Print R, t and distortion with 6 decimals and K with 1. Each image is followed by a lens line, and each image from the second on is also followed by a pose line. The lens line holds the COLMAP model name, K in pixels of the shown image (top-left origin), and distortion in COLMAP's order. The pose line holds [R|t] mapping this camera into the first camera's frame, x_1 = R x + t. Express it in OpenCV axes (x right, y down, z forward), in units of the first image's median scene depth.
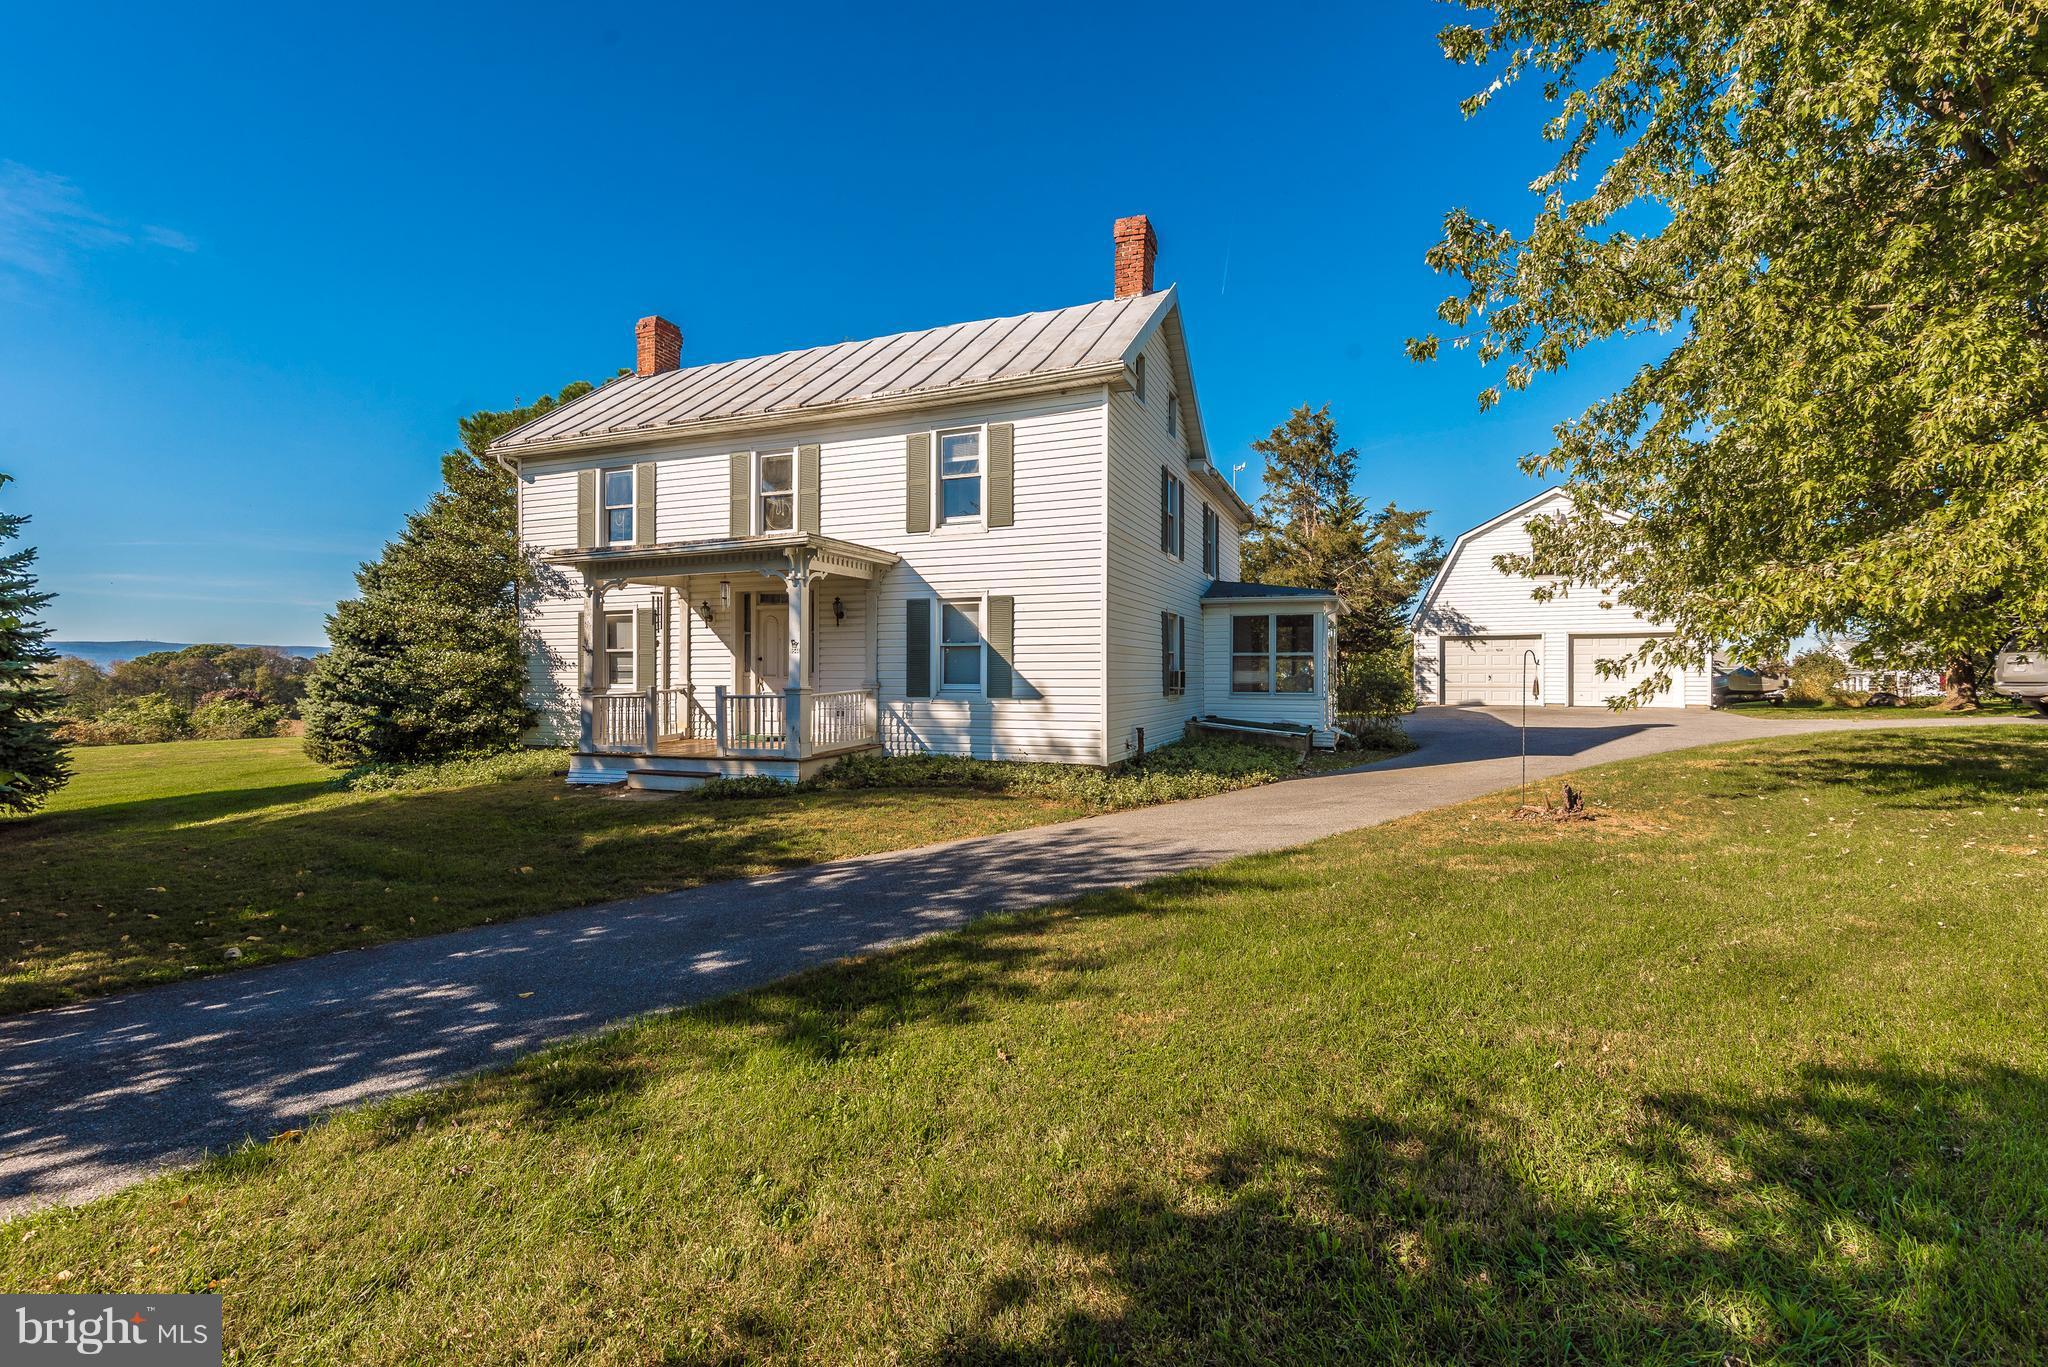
lens RADIAL K [[830.8, 0, 1024.0], [0, 830.8, 683.5], [0, 0, 1]] dist [0.001429, 0.000019]
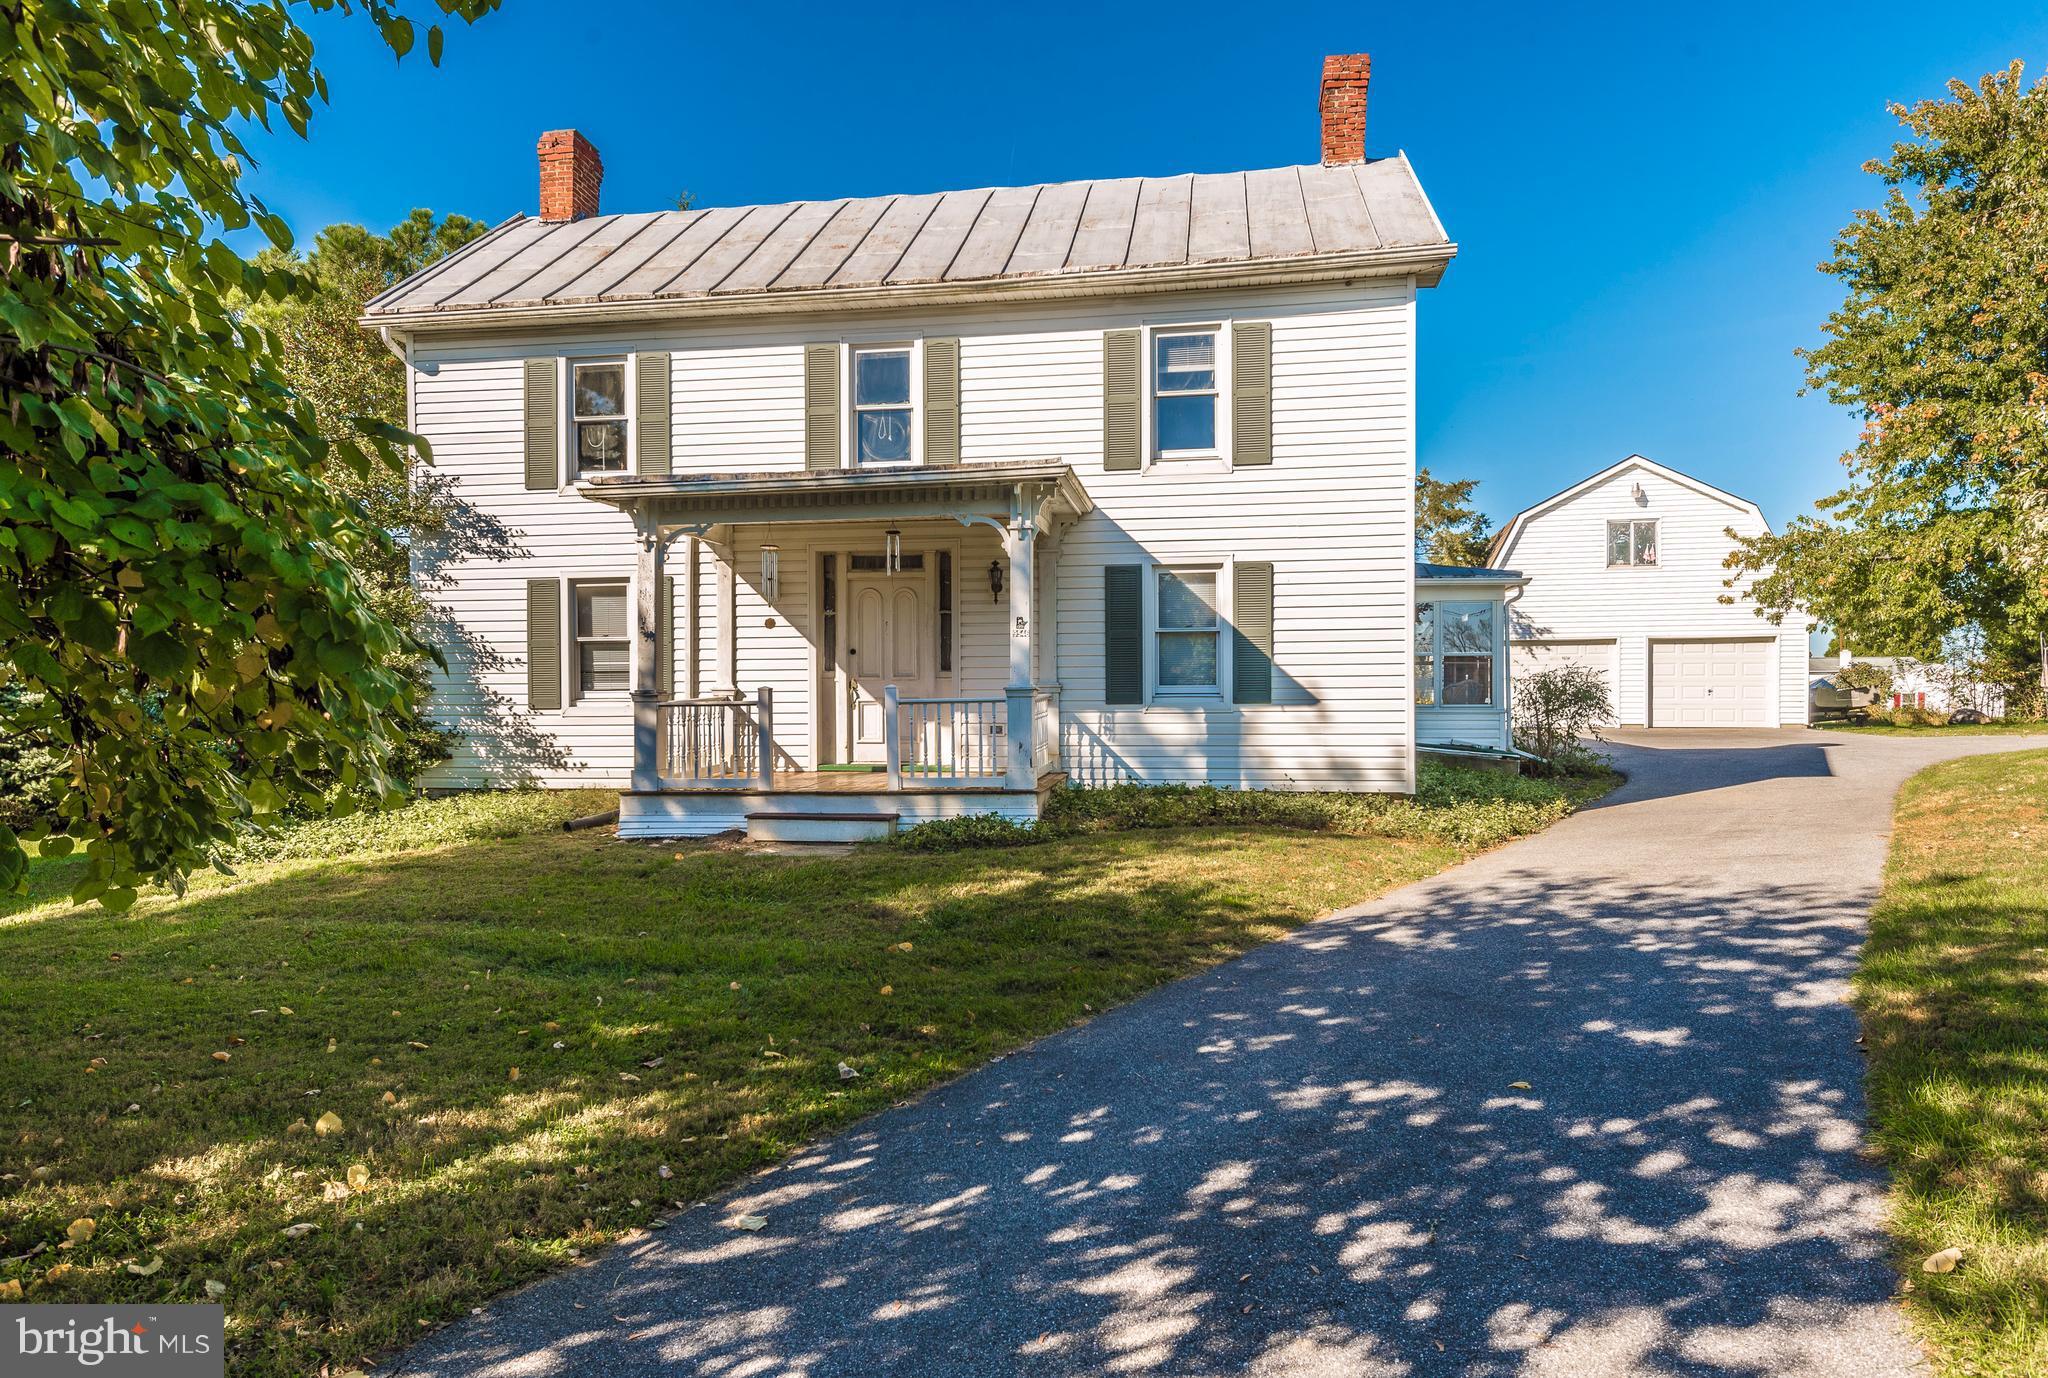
lens RADIAL K [[1147.2, 0, 1023.5], [0, 1147.2, 726.0], [0, 0, 1]] dist [0.004650, 0.000657]
pose [[0.979619, -0.007946, 0.200709, -0.385293], [0.005696, 0.999914, 0.011784, 0.021768], [-0.200786, -0.010400, 0.979580, 0.057977]]
